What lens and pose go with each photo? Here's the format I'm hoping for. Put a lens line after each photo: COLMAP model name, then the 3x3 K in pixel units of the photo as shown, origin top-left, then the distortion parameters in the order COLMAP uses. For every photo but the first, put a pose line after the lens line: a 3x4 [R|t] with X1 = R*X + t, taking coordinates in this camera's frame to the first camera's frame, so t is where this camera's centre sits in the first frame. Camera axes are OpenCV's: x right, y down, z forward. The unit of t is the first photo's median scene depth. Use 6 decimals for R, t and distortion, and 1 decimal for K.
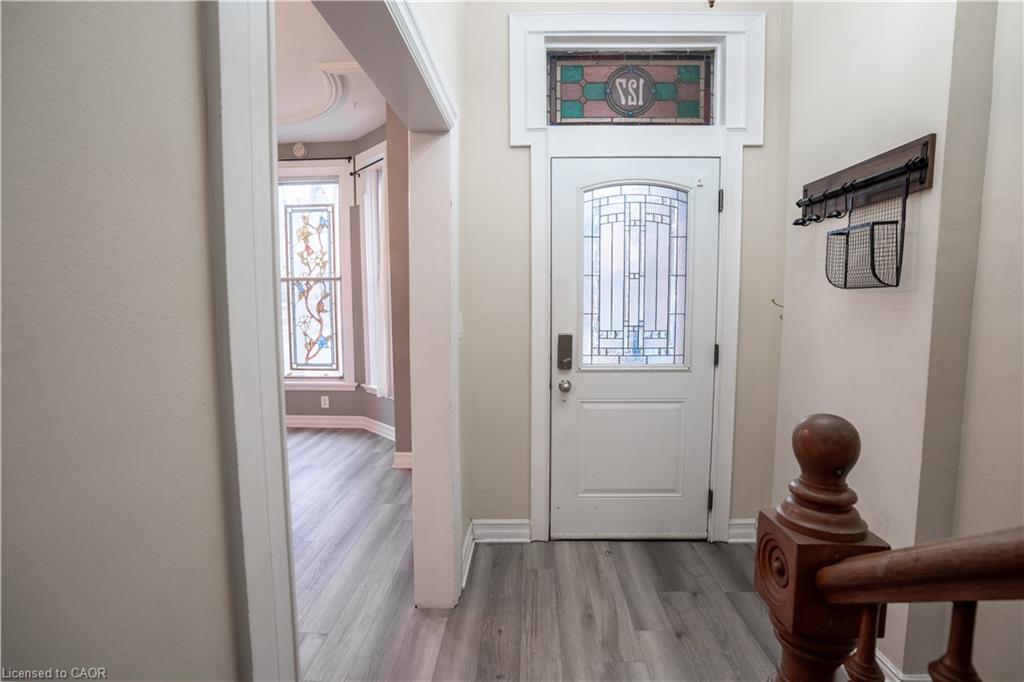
lens RADIAL K [[475.7, 0, 511.5], [0, 475.7, 341.4], [0, 0, 1]] dist [-0.035143, 0.008510]
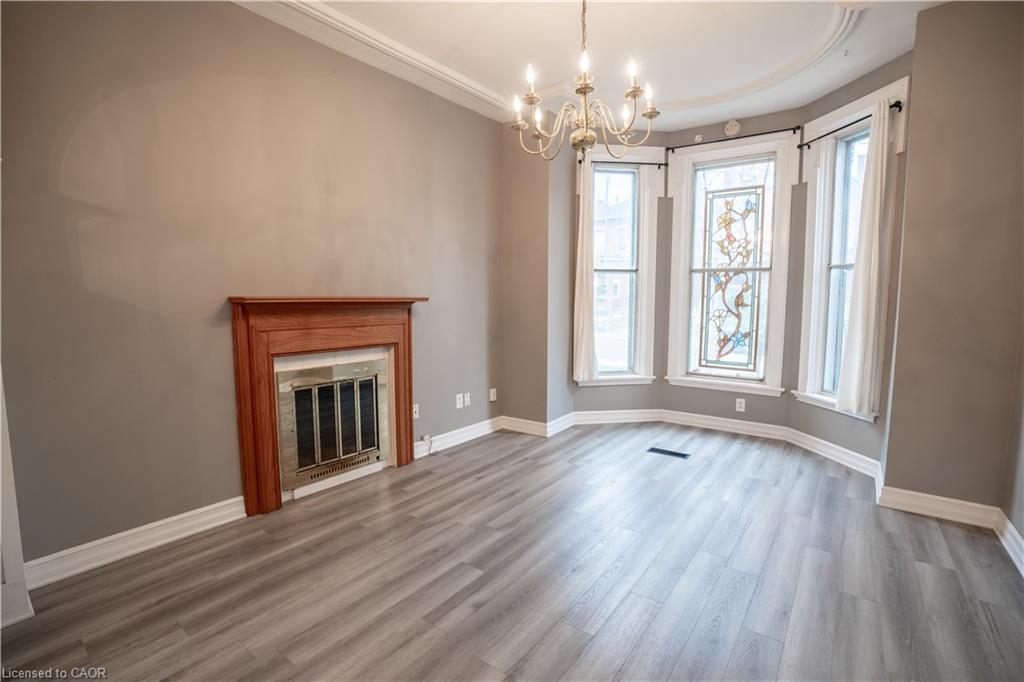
lens RADIAL K [[475.7, 0, 514.8], [0, 475.7, 341.7], [0, 0, 1]] dist [-0.035143, 0.008510]
pose [[0.835666, 0.062360, -0.545687, -0.522115], [-0.050112, 0.998046, 0.037312, -0.011121], [0.546948, -0.003834, 0.837158, 0.004189]]
